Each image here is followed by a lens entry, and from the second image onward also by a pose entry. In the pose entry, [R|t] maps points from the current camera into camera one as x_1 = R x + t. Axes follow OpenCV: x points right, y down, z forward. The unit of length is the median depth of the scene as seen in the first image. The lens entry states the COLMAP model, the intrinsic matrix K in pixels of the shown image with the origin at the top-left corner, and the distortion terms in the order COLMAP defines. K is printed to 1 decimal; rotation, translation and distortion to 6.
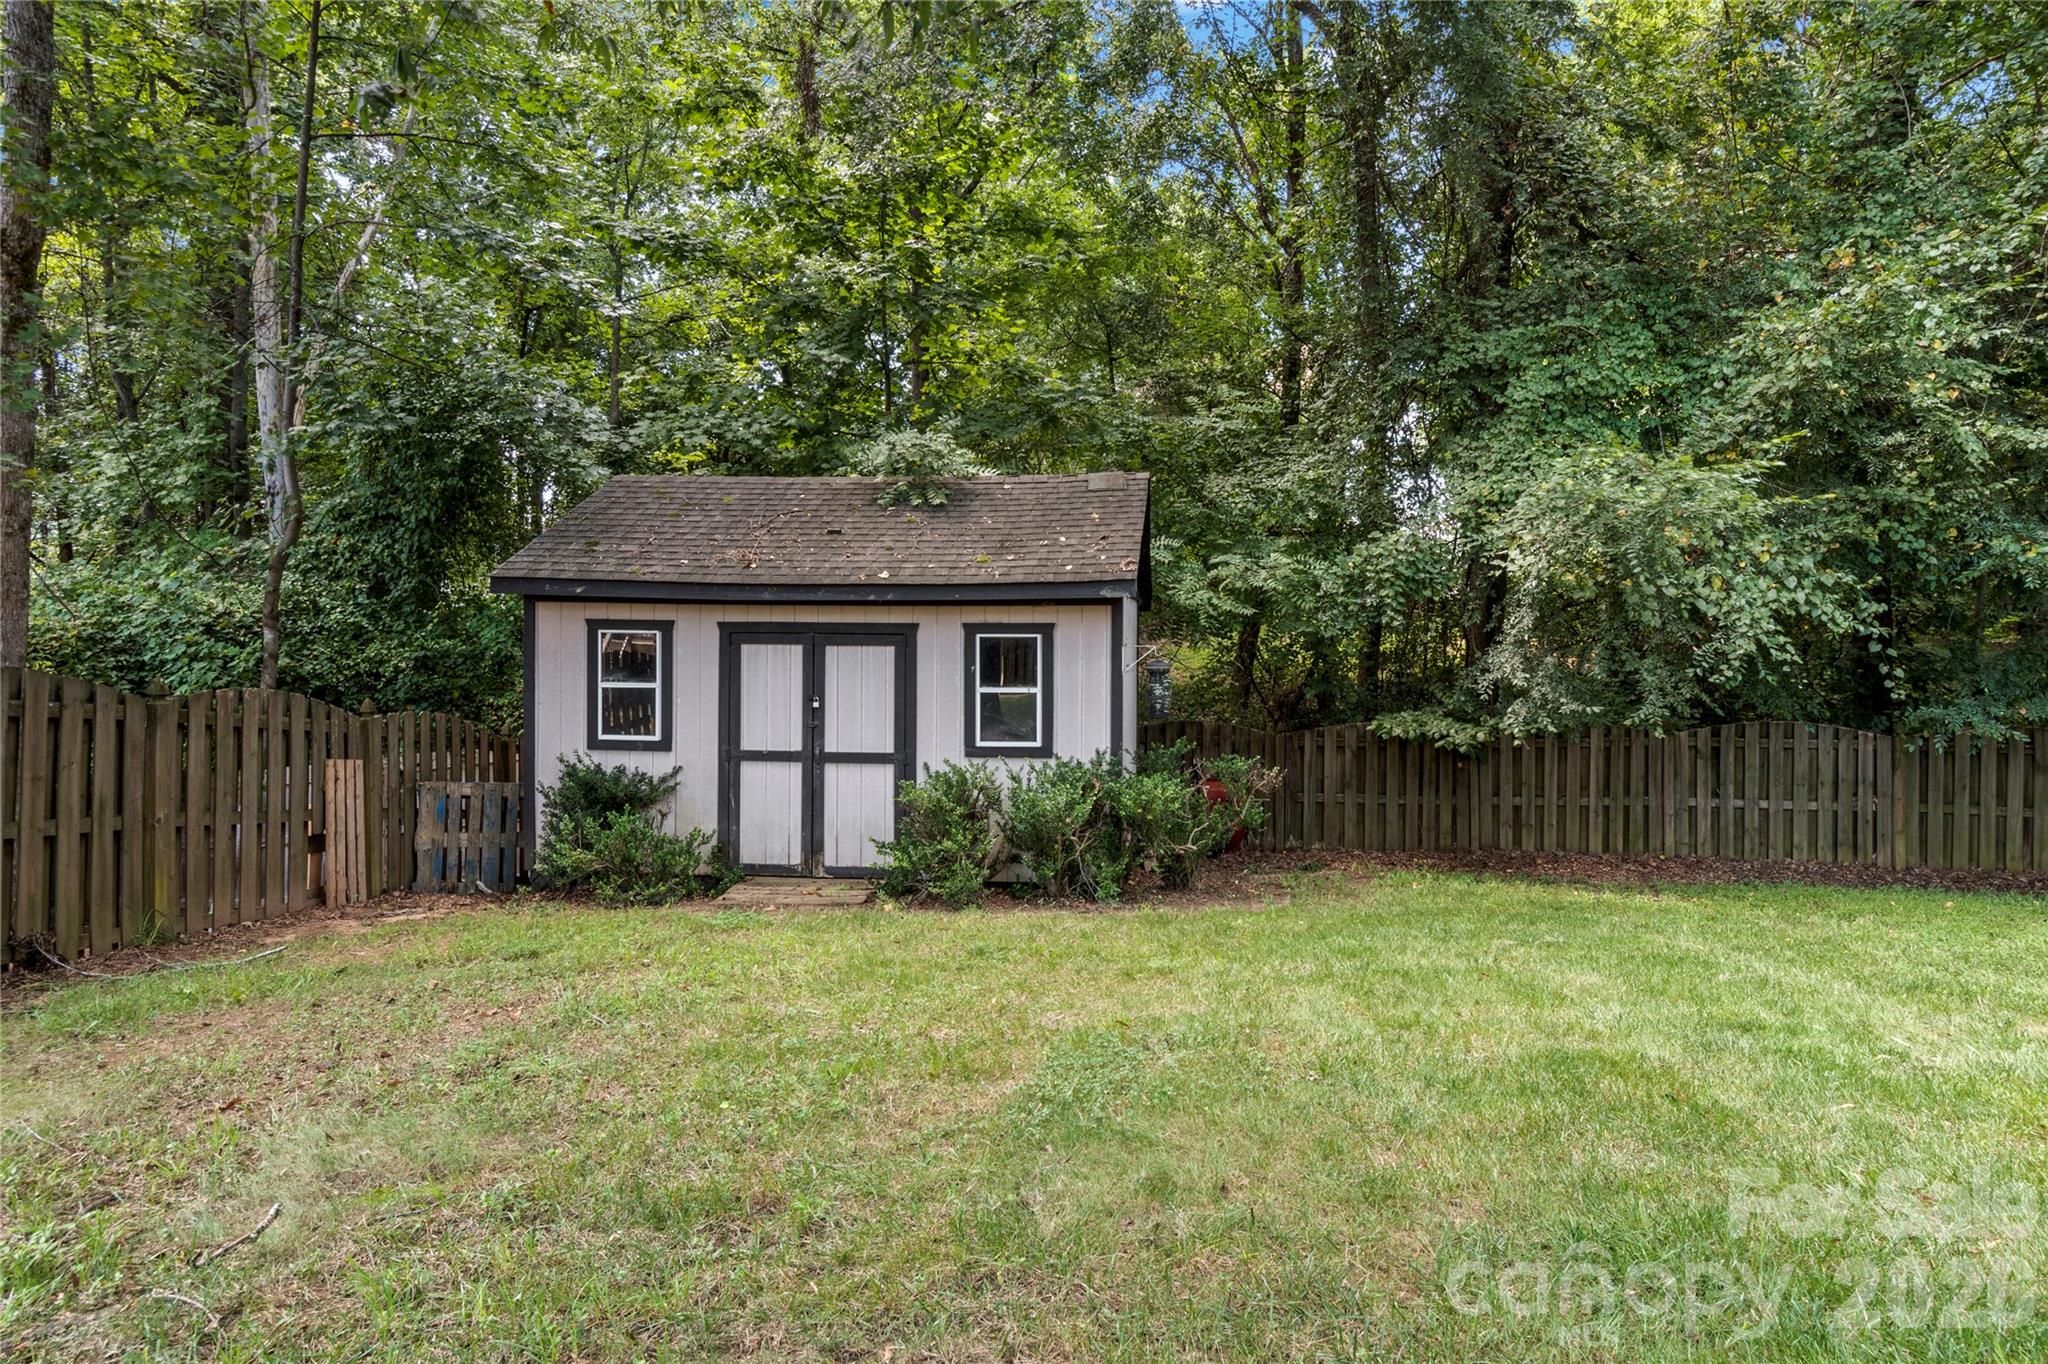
lens RADIAL K [[1118.9, 0, 1023.8], [0, 1118.9, 672.3], [0, 0, 1]] dist [0.006488, -0.000743]
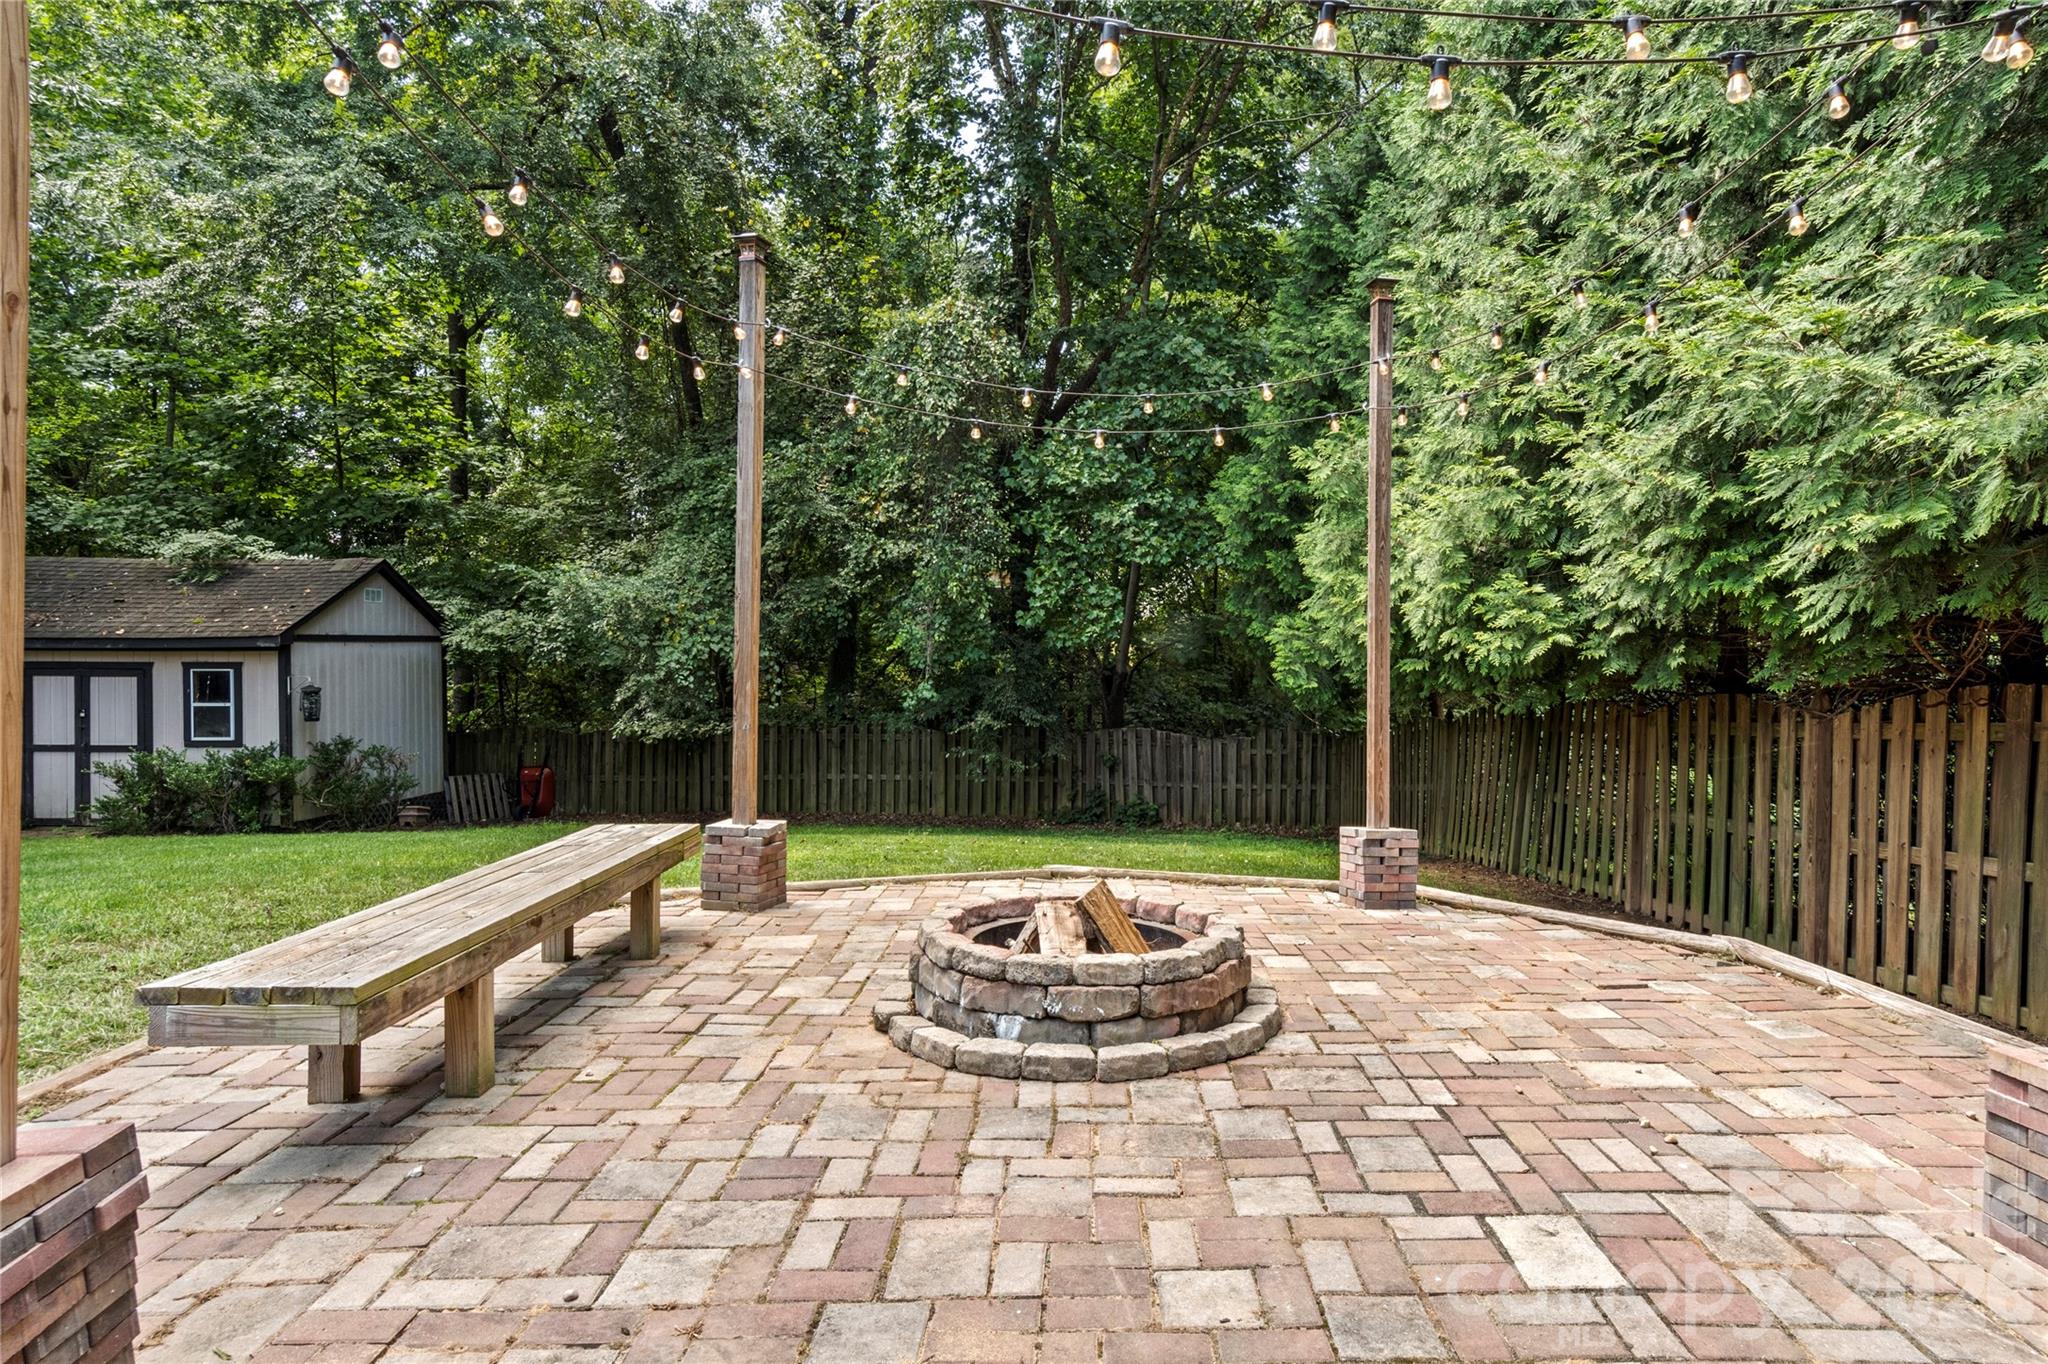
lens RADIAL K [[1118.9, 0, 1107.8], [0, 1118.9, 690.8], [0, 0, 1]] dist [0.006488, -0.000743]
pose [[0.994568, -0.002756, 0.104056, 1.069040], [0.002041, 0.999974, 0.006981, -0.011894], [-0.104073, -0.006731, 0.994547, -0.702058]]
